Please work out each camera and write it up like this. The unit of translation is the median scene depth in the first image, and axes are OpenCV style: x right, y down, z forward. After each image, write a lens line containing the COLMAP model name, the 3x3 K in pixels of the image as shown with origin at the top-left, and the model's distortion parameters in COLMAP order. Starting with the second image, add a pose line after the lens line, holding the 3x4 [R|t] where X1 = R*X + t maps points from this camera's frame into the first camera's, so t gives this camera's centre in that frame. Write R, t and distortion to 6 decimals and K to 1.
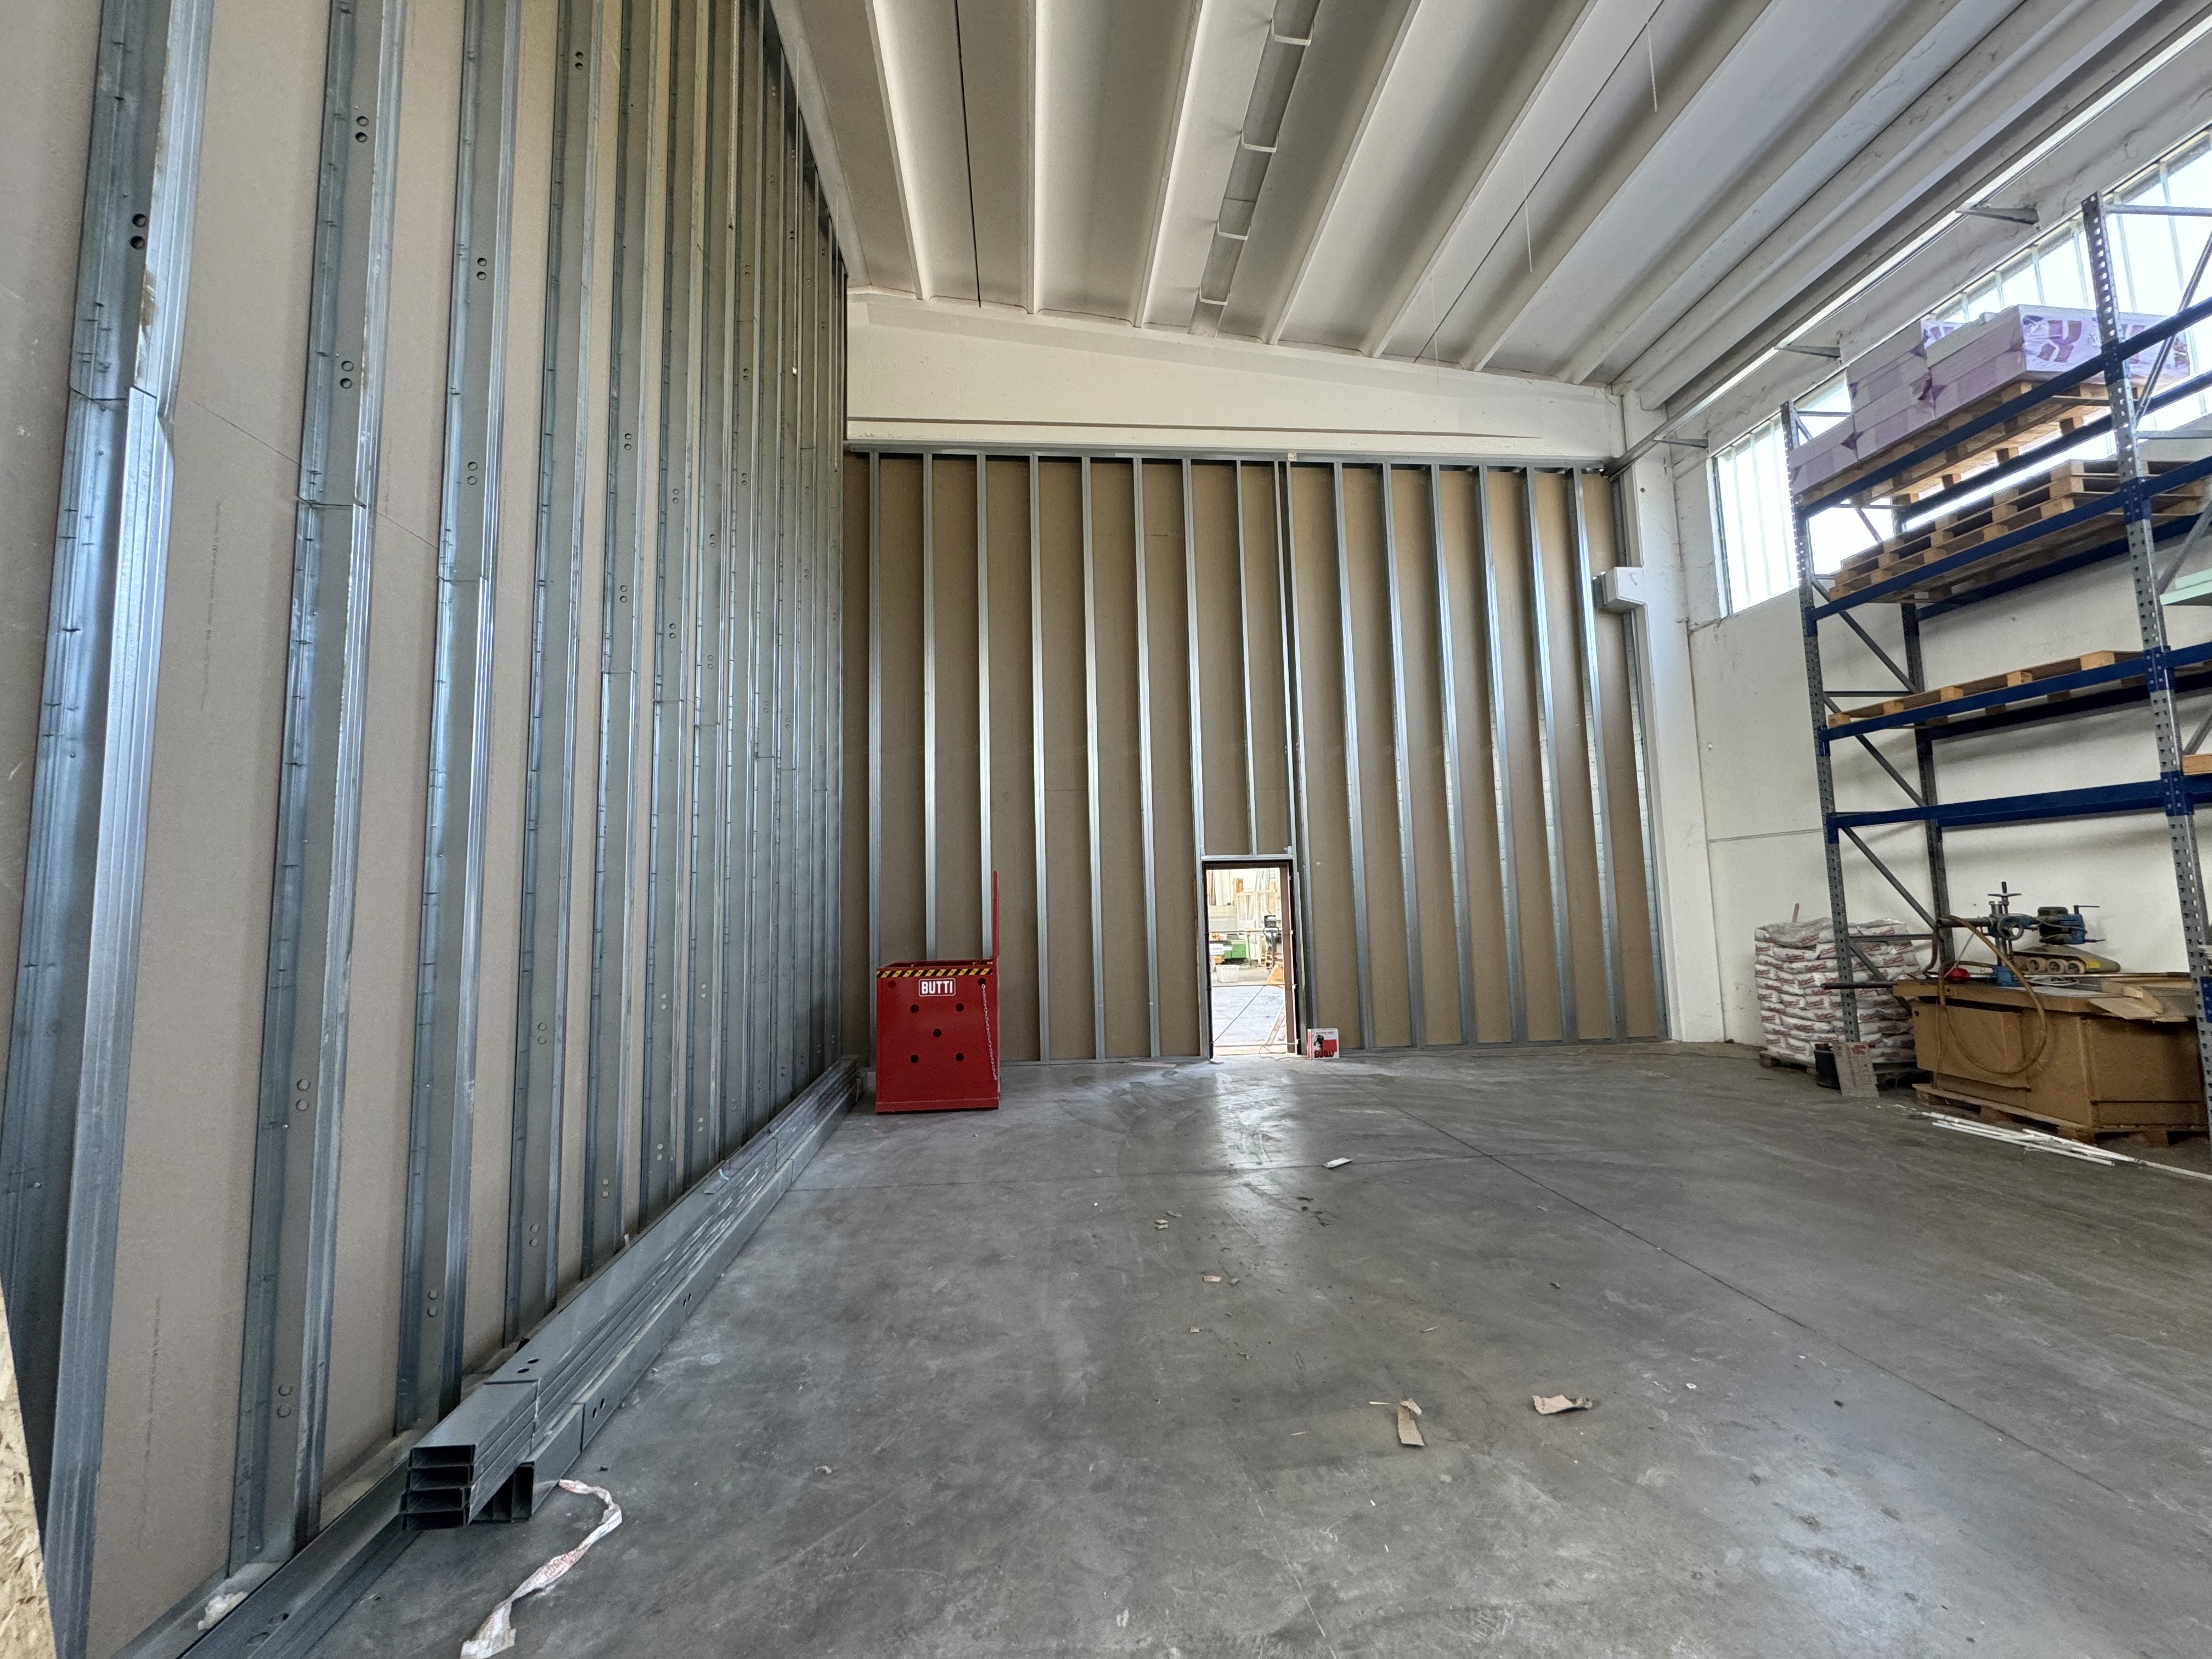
lens RADIAL K [[880.5, 0, 1110.4], [0, 880.5, 823.7], [0, 0, 1]] dist [-0.002643, 0.000407]
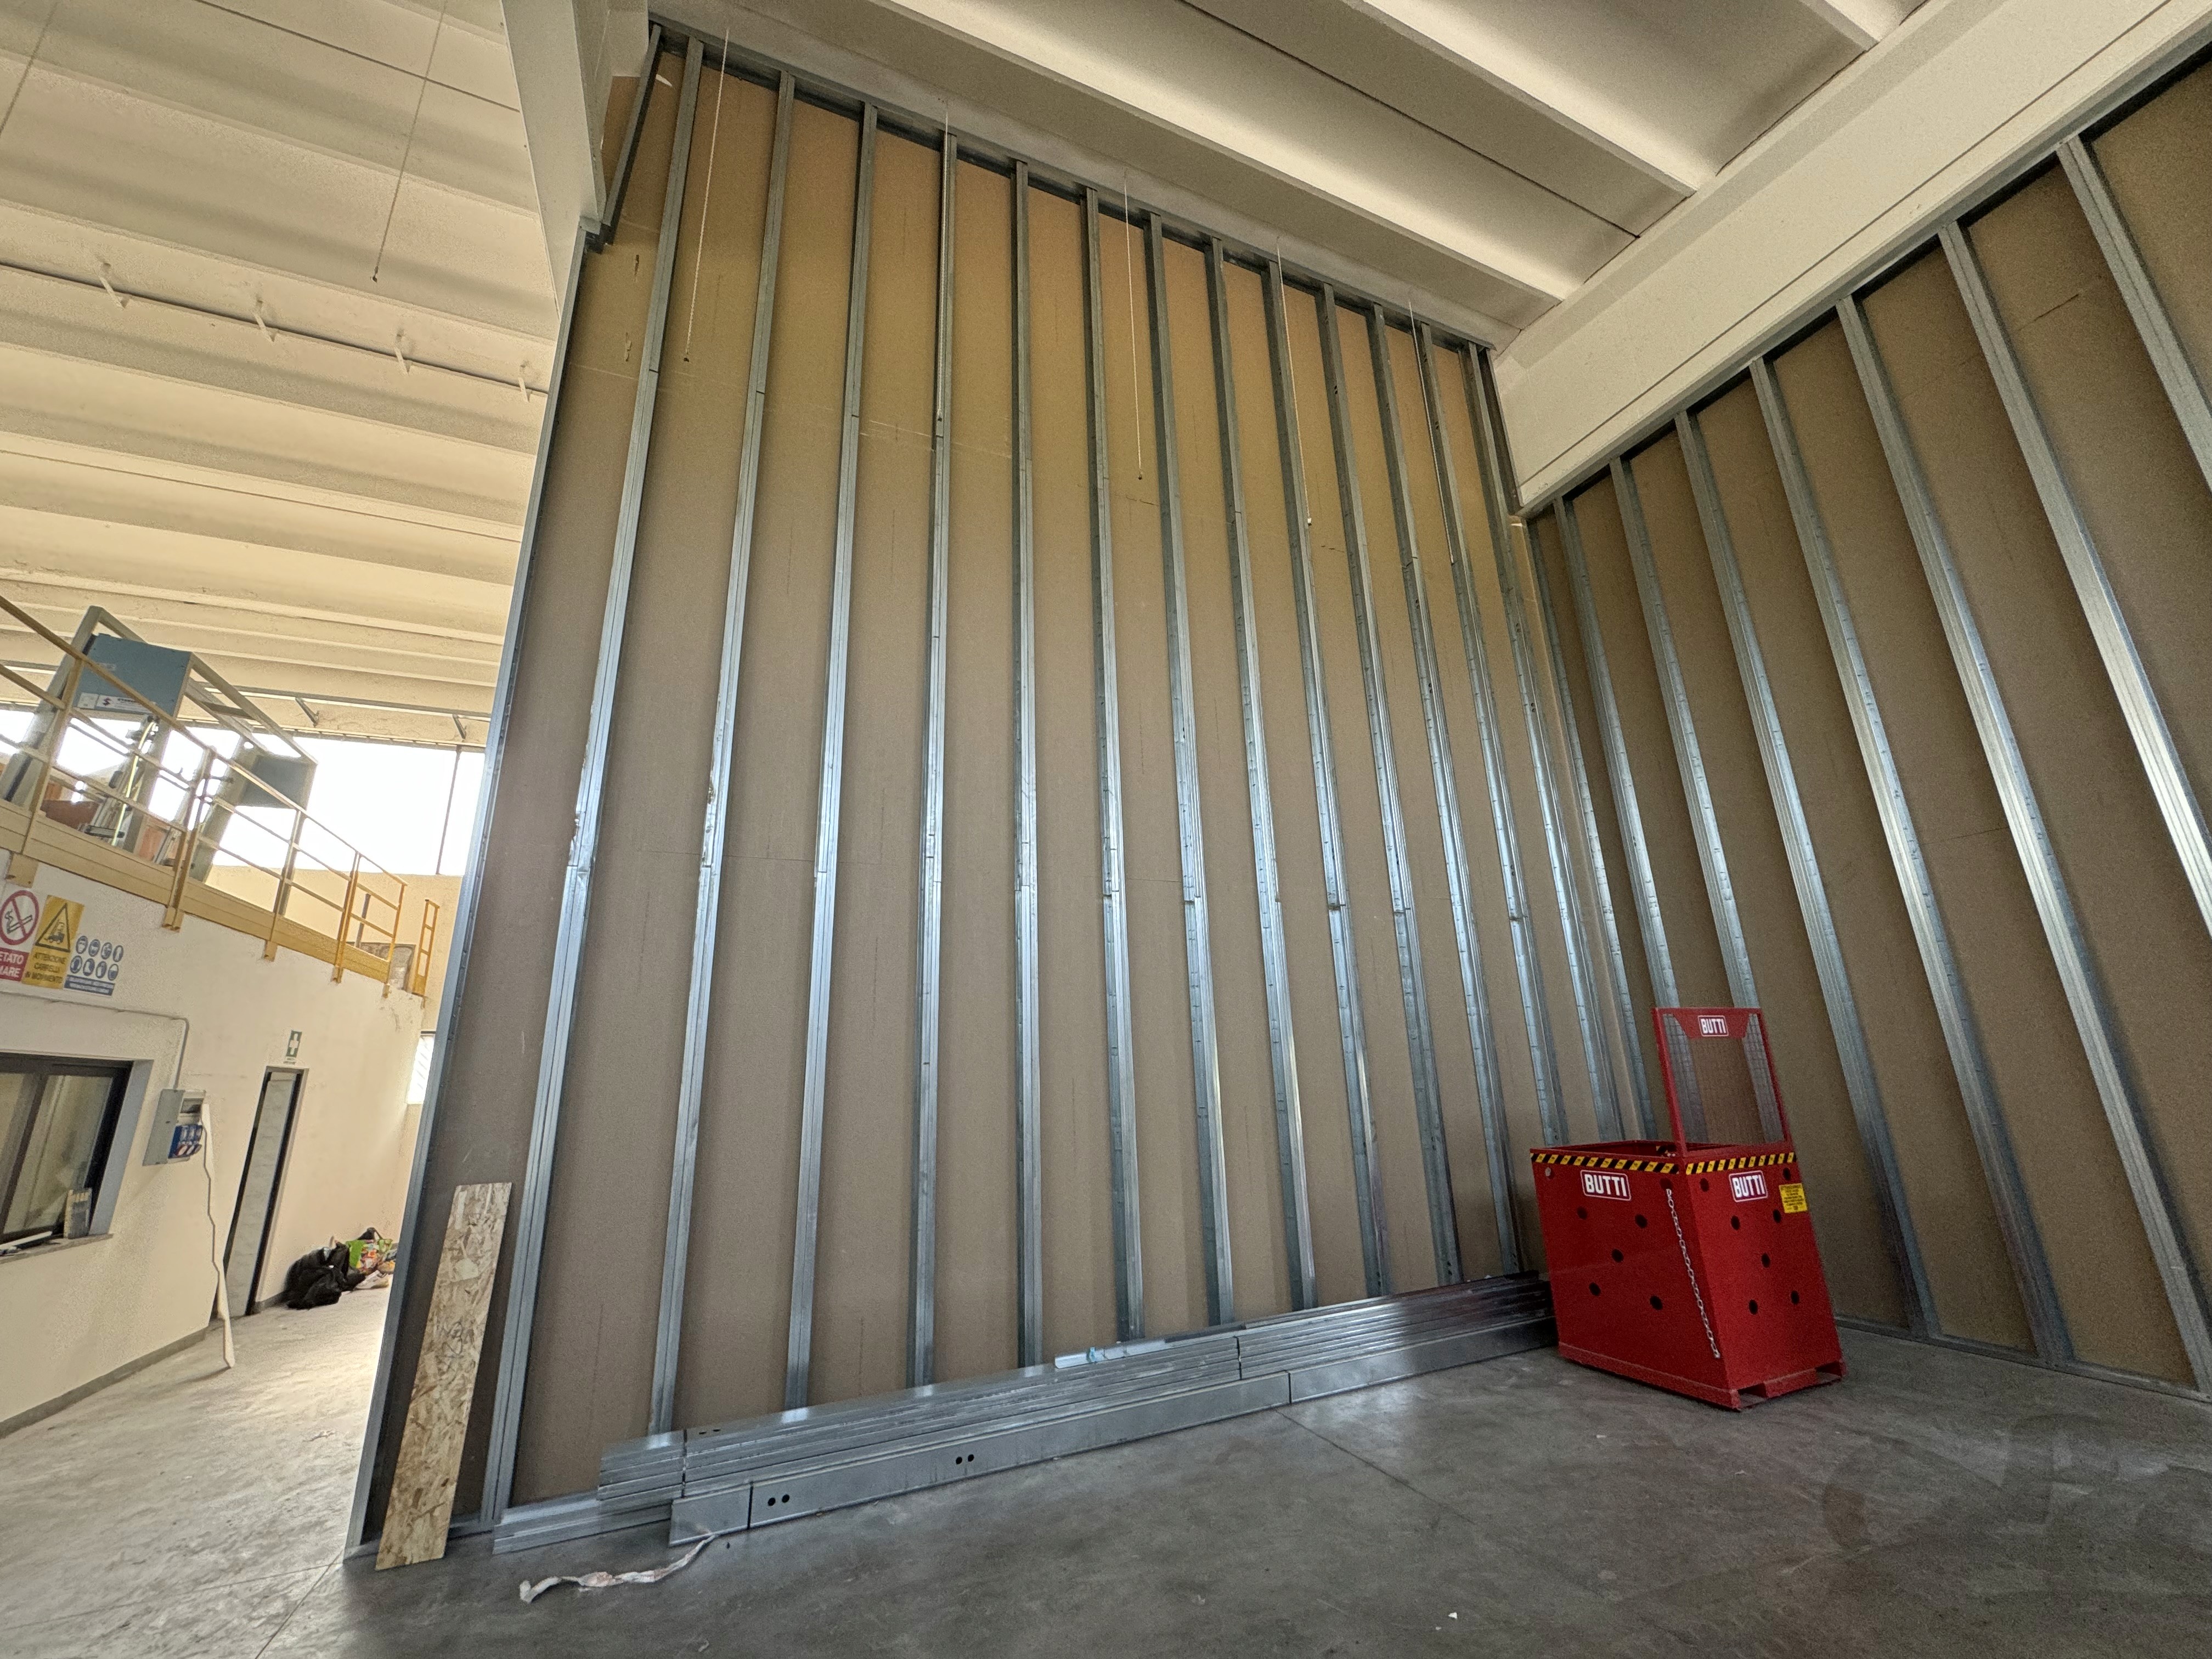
lens RADIAL K [[880.5, 0, 1111.2], [0, 880.5, 818.7], [0, 0, 1]] dist [-0.002643, 0.000407]
pose [[0.309382, -0.260174, -0.914654, 0.521308], [0.118446, 0.964897, -0.234401, 0.032787], [0.943532, -0.035817, 0.329338, 0.557172]]
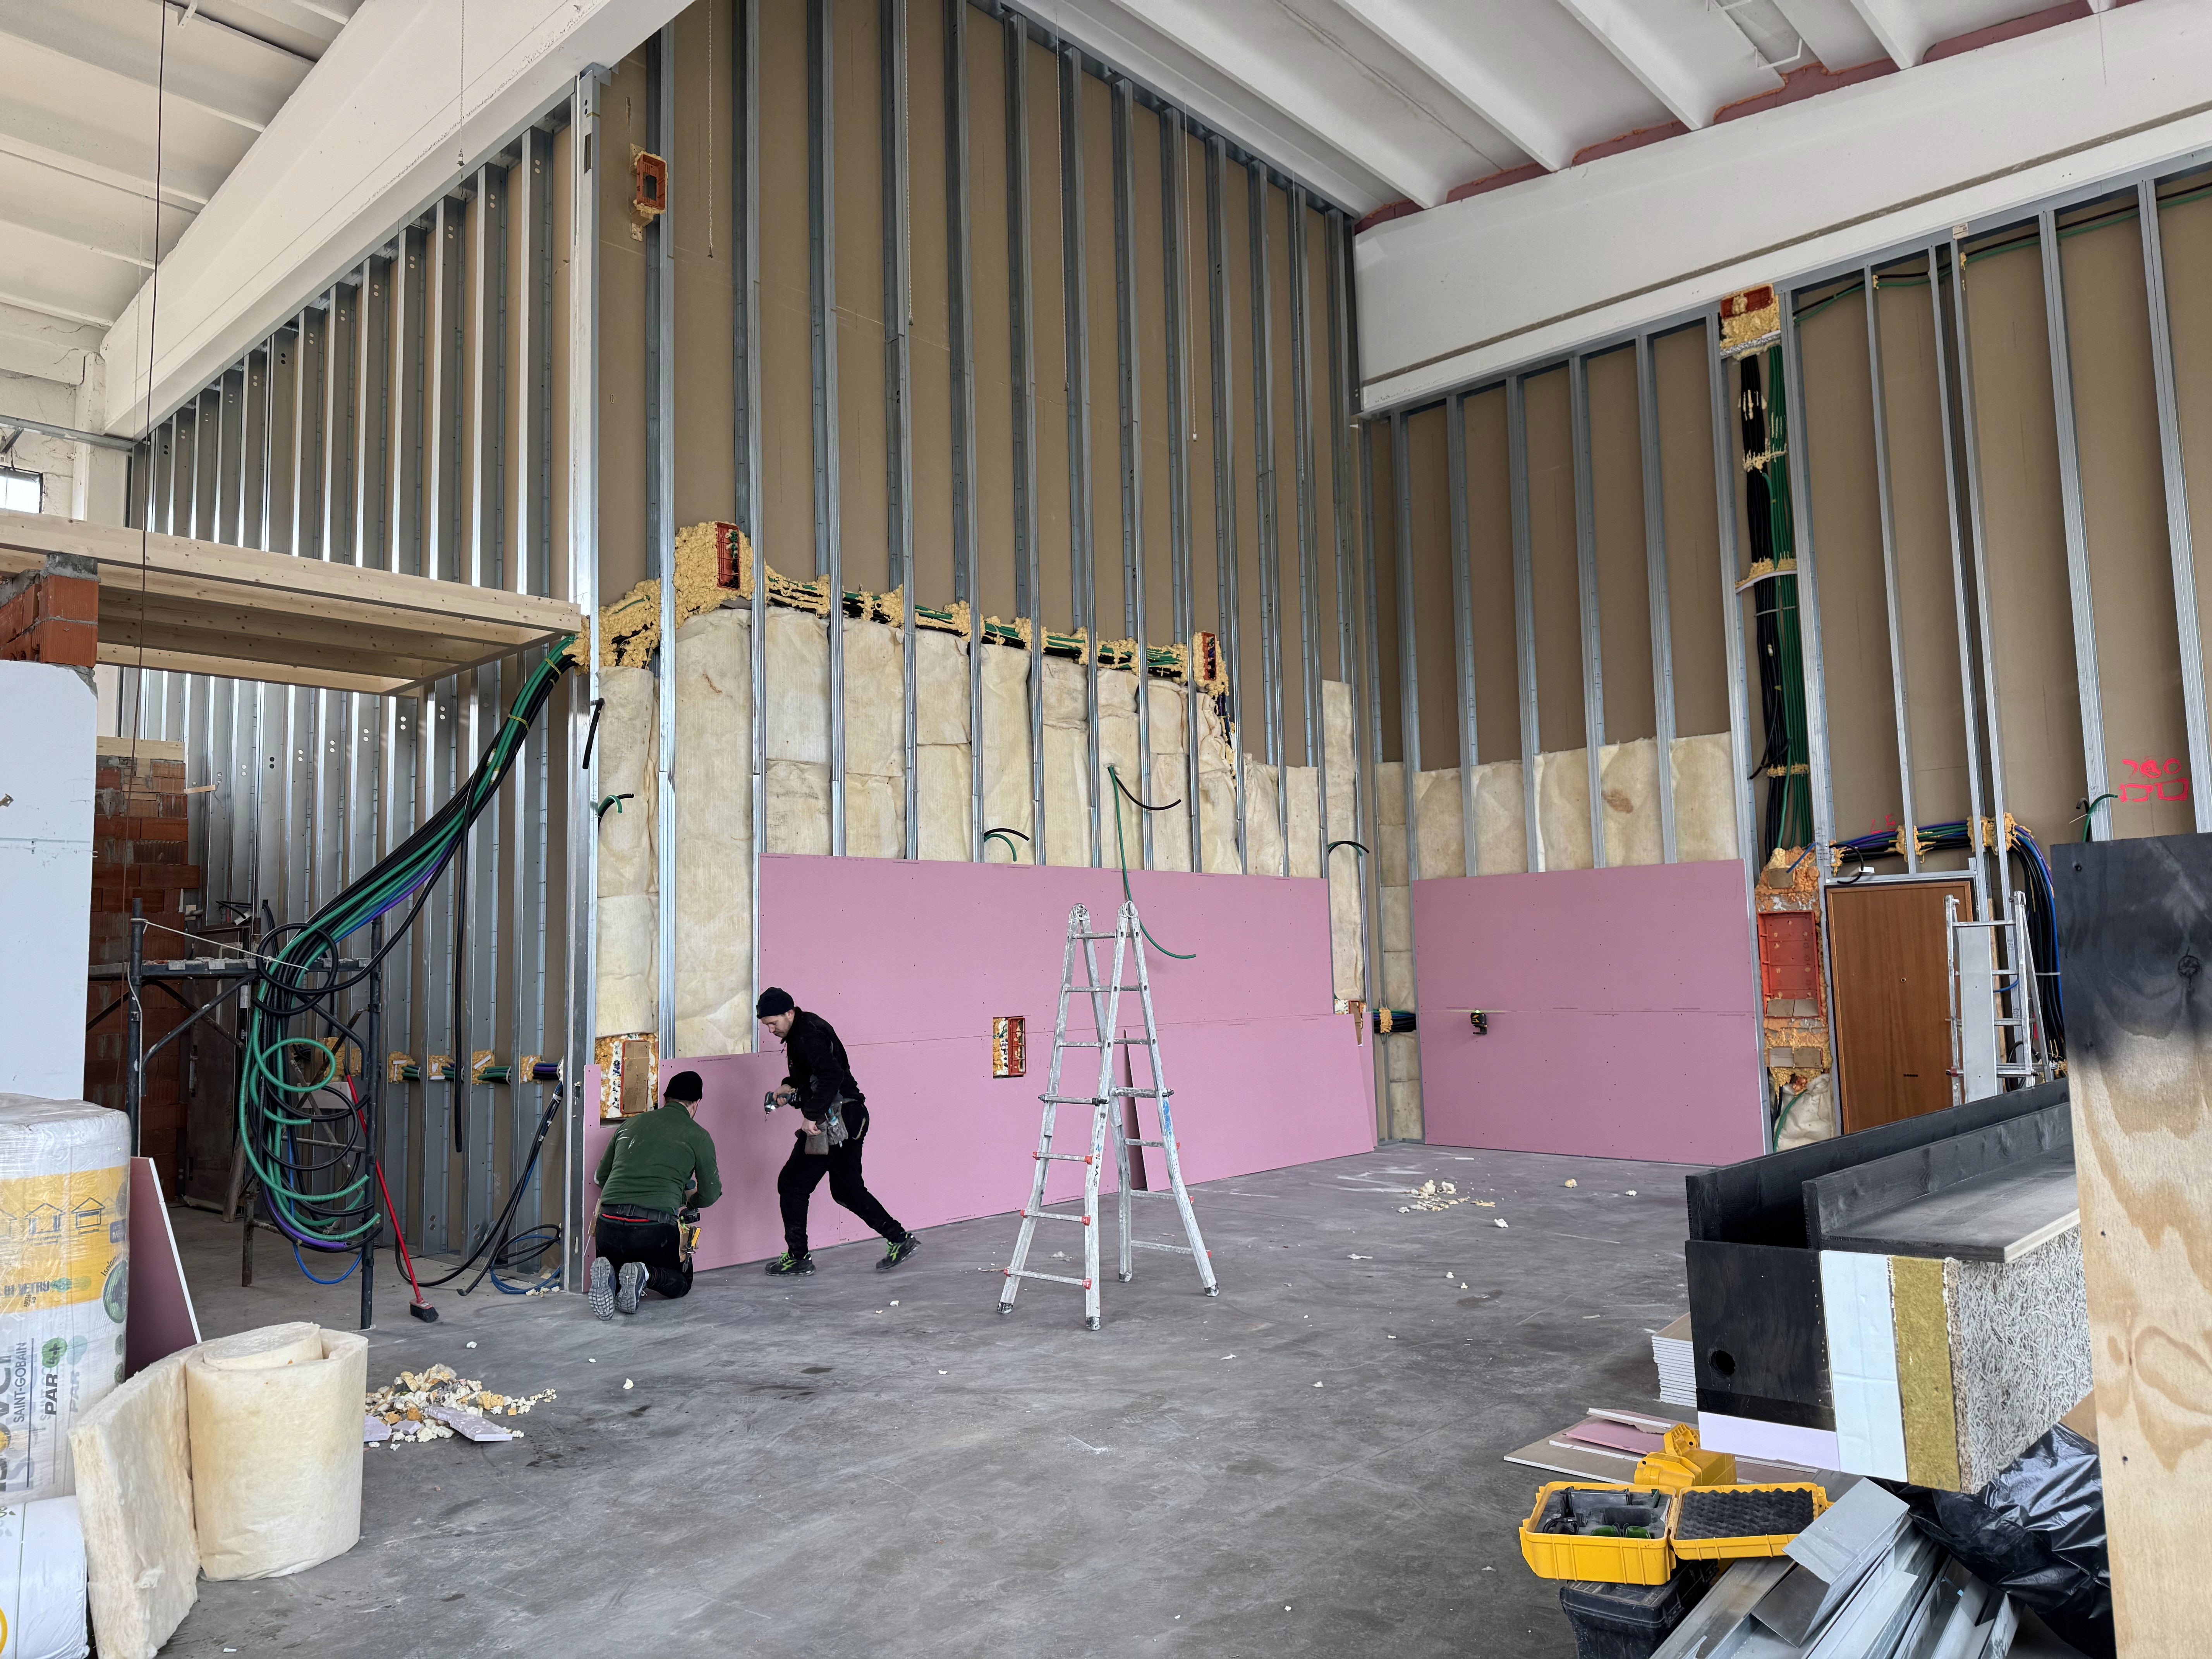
lens RADIAL K [[1546.2, 0, 1102.3], [0, 1546.2, 832.2], [0, 0, 1]] dist [0.008989, 0.000983]
pose [[0.663514, -0.059657, -0.745782, 1.123852], [0.073920, 0.997166, -0.014000, -0.044374], [0.744503, -0.045838, 0.666043, -0.379958]]
